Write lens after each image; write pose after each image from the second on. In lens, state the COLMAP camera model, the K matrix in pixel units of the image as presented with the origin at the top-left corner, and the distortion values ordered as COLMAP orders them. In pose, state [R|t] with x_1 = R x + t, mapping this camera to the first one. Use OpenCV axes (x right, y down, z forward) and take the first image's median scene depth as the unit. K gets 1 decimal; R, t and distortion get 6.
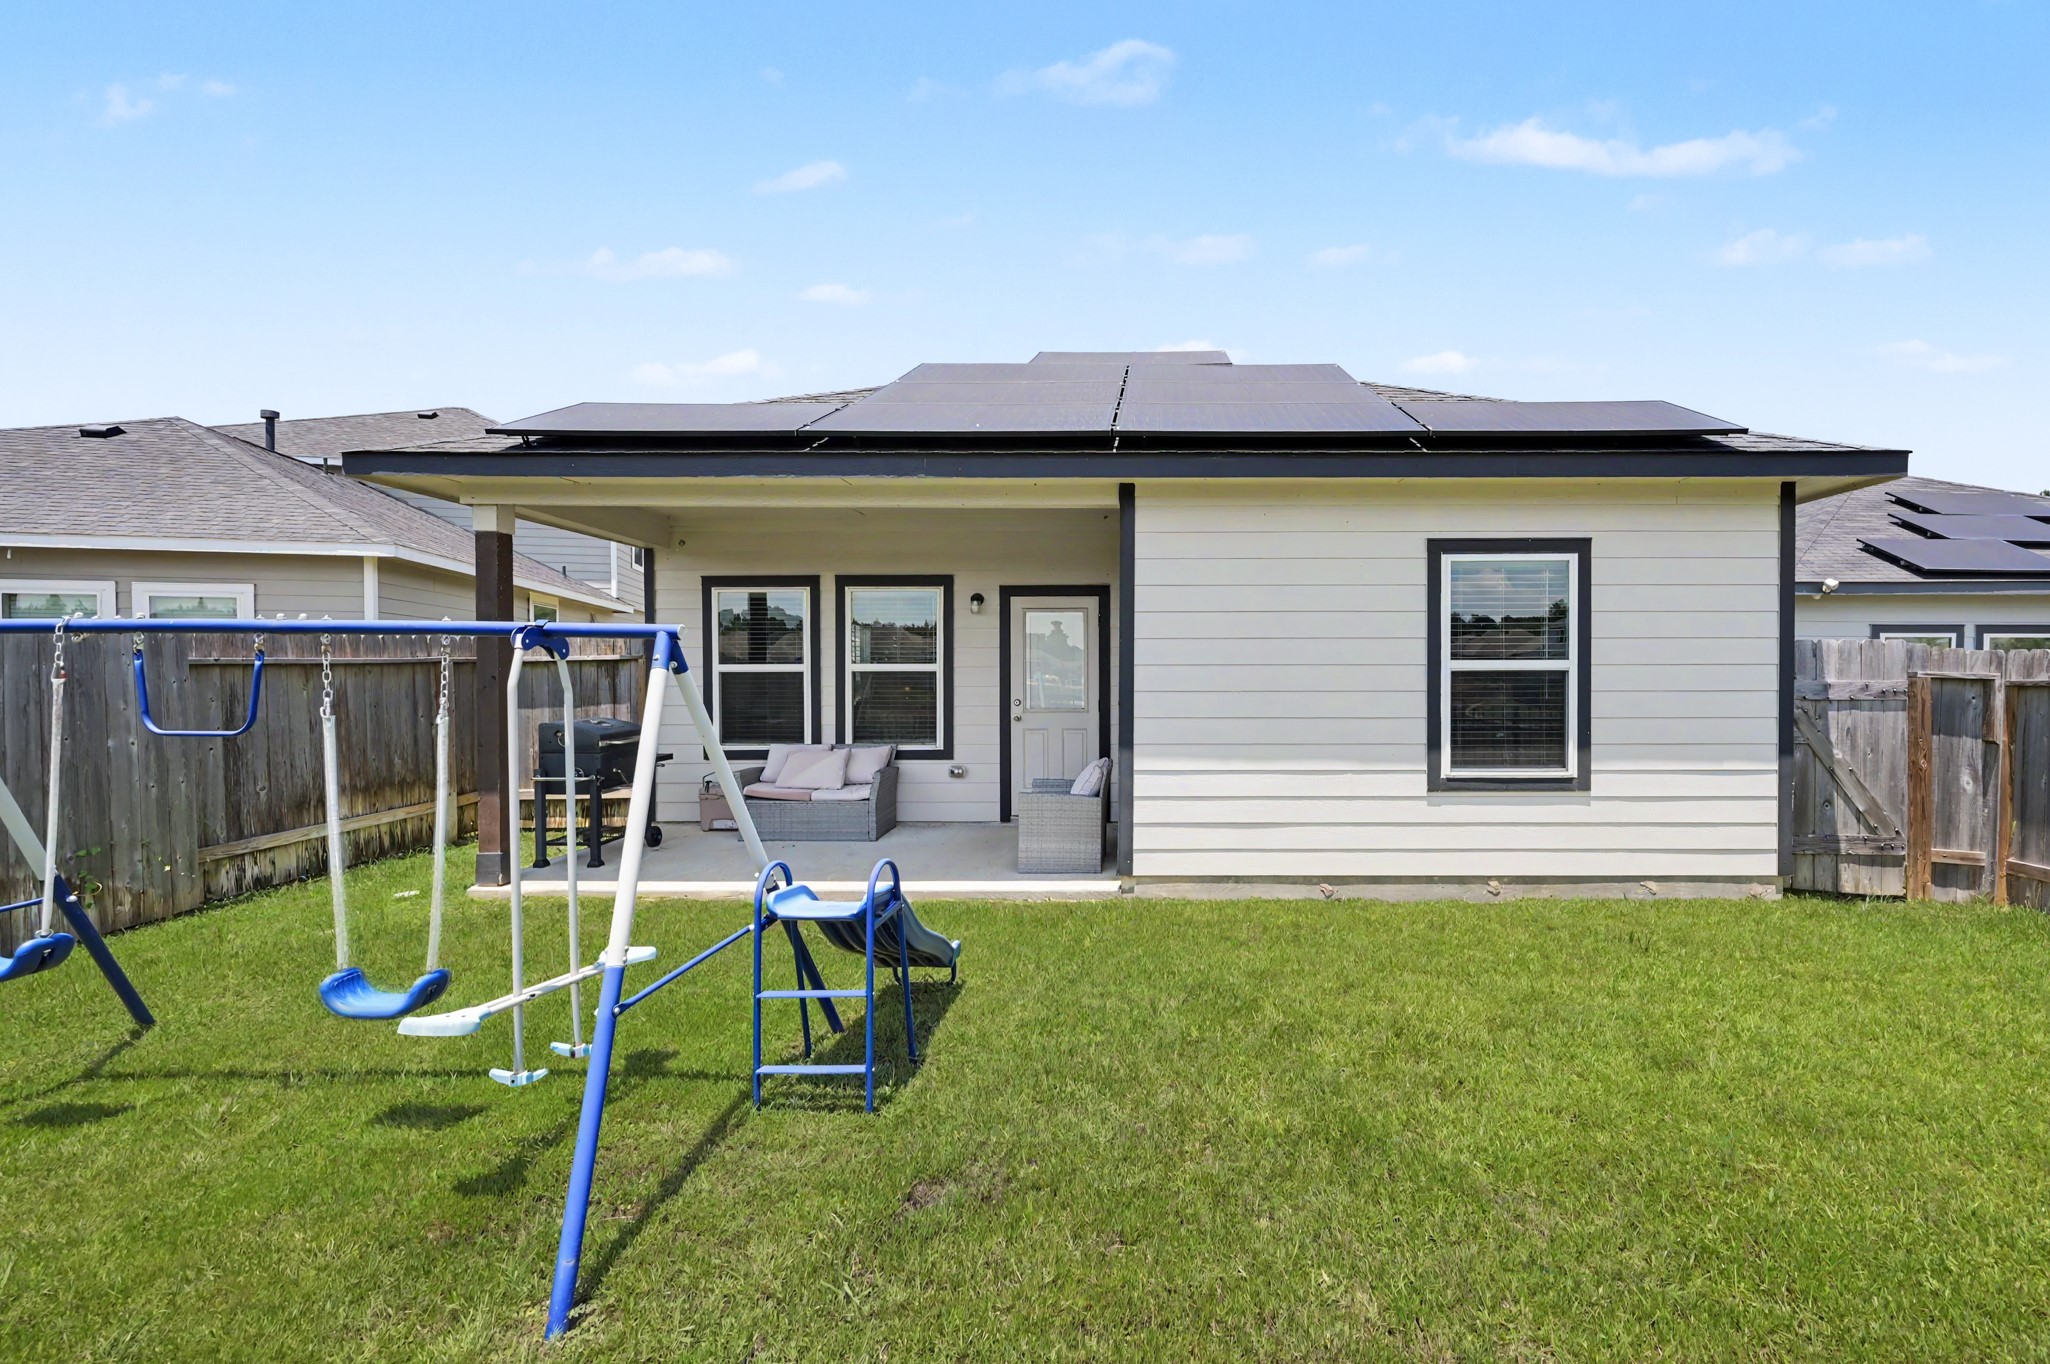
lens RADIAL K [[851.1, 0, 1141.1], [0, 851.1, 674.9], [0, 0, 1]] dist [0.001600, 0.000108]
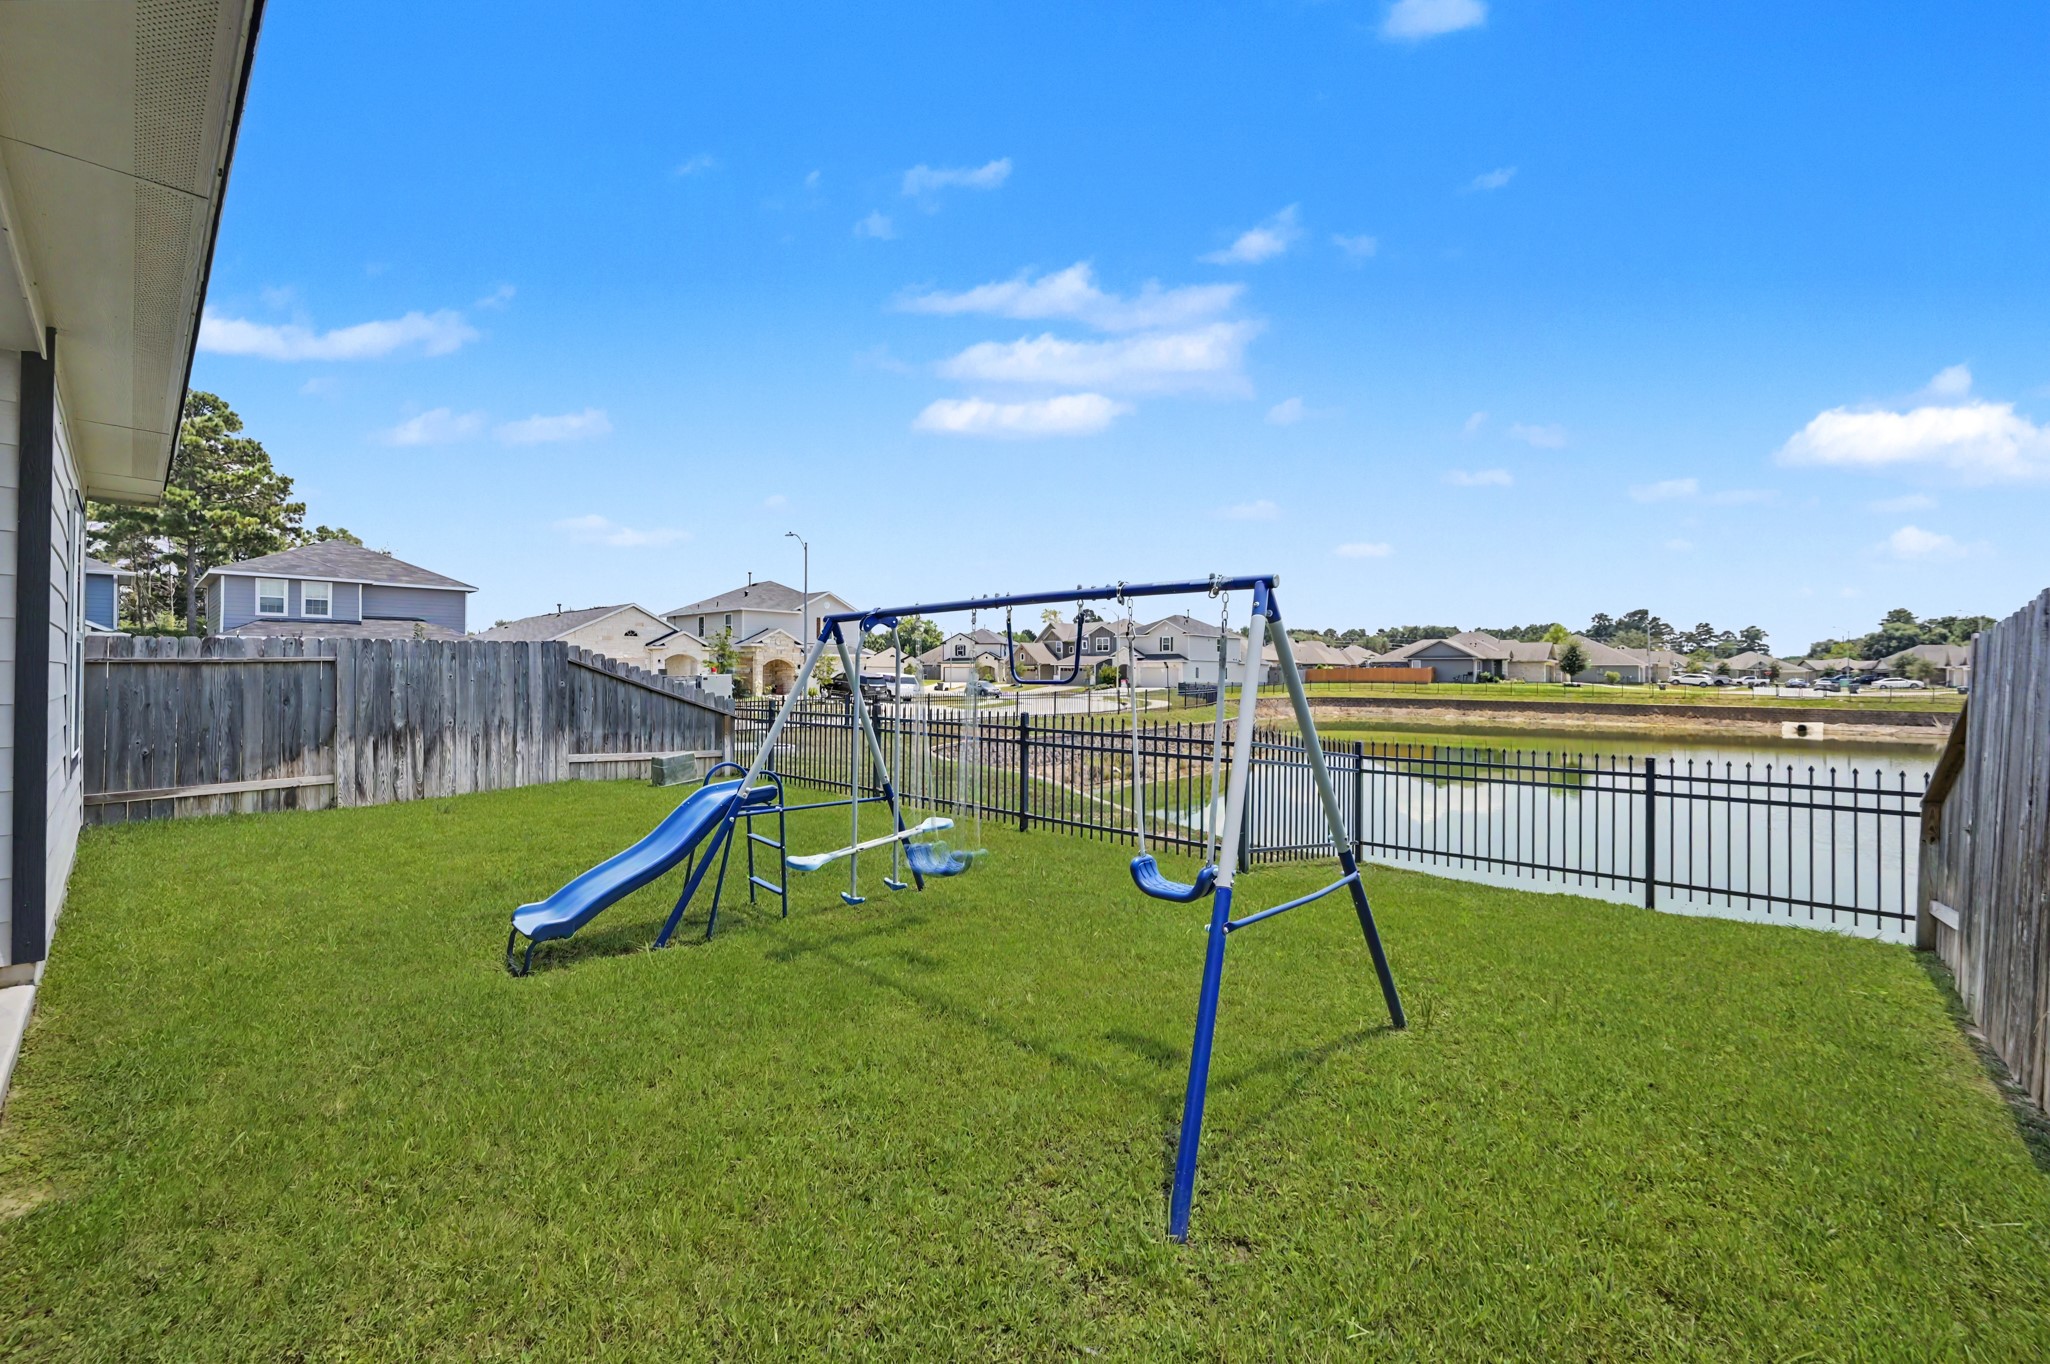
lens RADIAL K [[827.8, 0, 1025.0], [0, 827.8, 682.0], [0, 0, 1]] dist [-0.011579, -0.000035]
pose [[-0.743235, -0.008713, 0.668974, -0.752838], [-0.000425, 0.999921, 0.012551, 0.021726], [-0.669030, 0.009044, -0.743180, 0.765112]]
